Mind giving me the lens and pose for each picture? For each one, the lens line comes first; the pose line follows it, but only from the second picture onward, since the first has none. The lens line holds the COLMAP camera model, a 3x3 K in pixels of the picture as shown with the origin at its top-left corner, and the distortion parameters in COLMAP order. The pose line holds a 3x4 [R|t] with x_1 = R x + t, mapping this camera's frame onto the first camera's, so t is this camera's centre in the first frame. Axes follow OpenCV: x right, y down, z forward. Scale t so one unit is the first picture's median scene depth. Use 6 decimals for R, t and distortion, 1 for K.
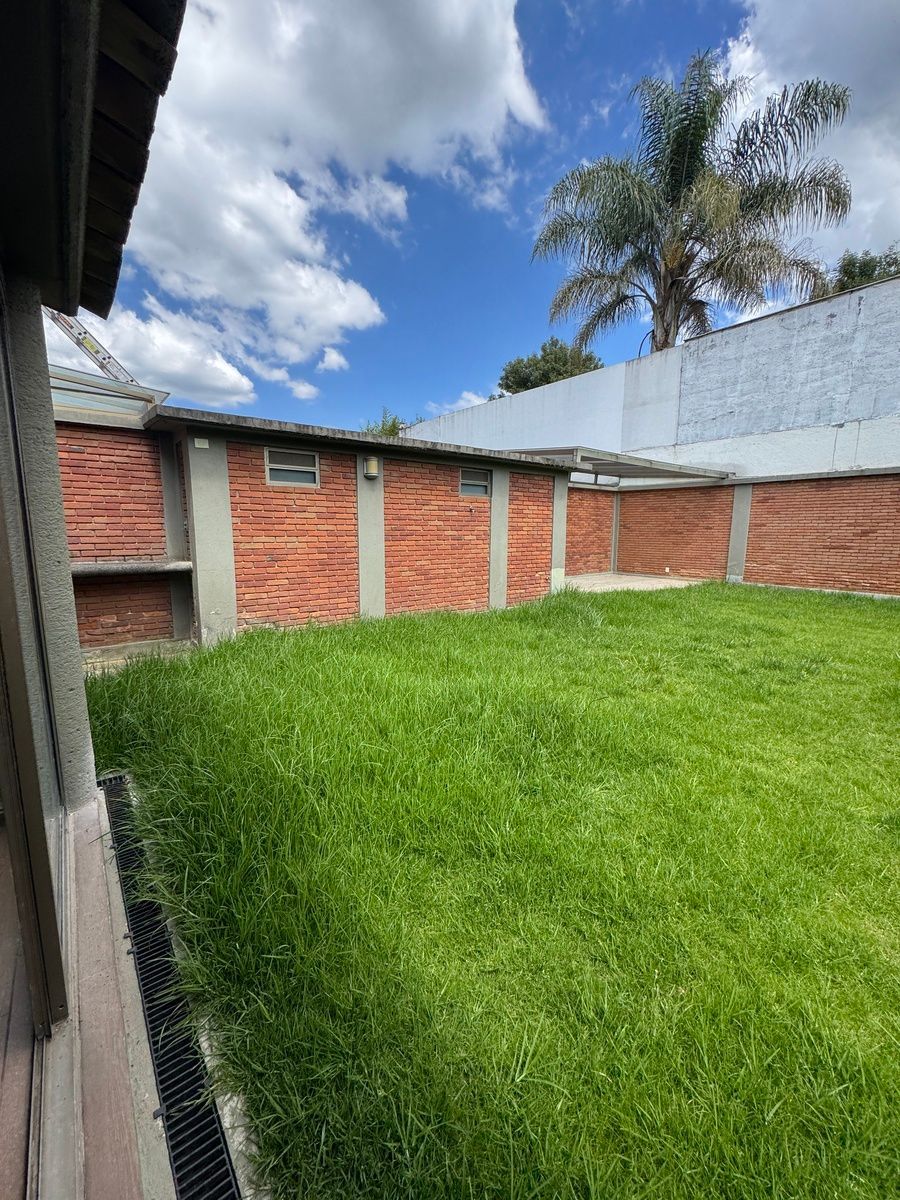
lens RADIAL K [[477.4, 0, 450.0], [0, 477.4, 600.0], [0, 0, 1]] dist [0.000078, -0.000030]
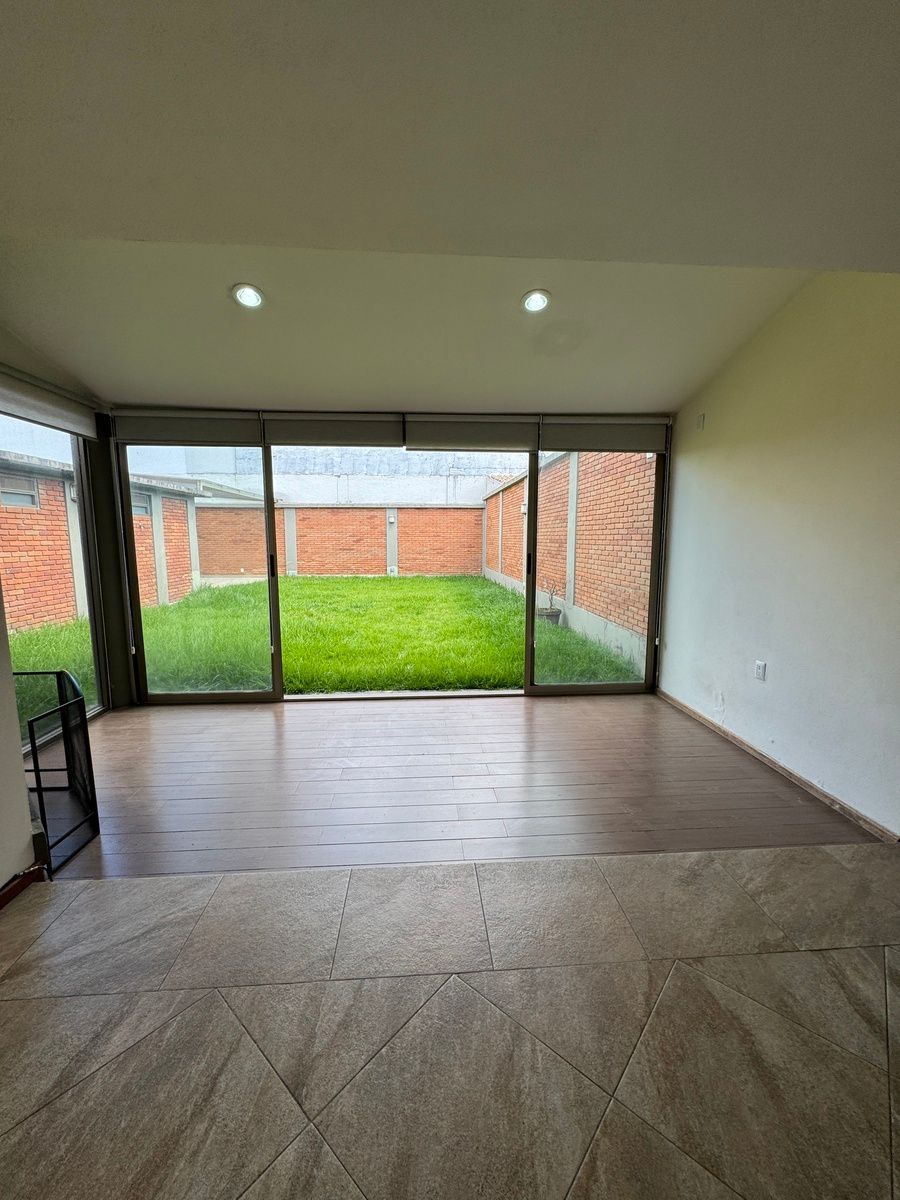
lens RADIAL K [[477.4, 0, 450.0], [0, 477.4, 600.0], [0, 0, 1]] dist [0.000078, -0.000030]
pose [[0.571767, -0.112765, 0.812629, -0.447786], [0.123868, 0.991020, 0.050365, 0.032613], [-0.811011, 0.071862, 0.580601, -0.309544]]
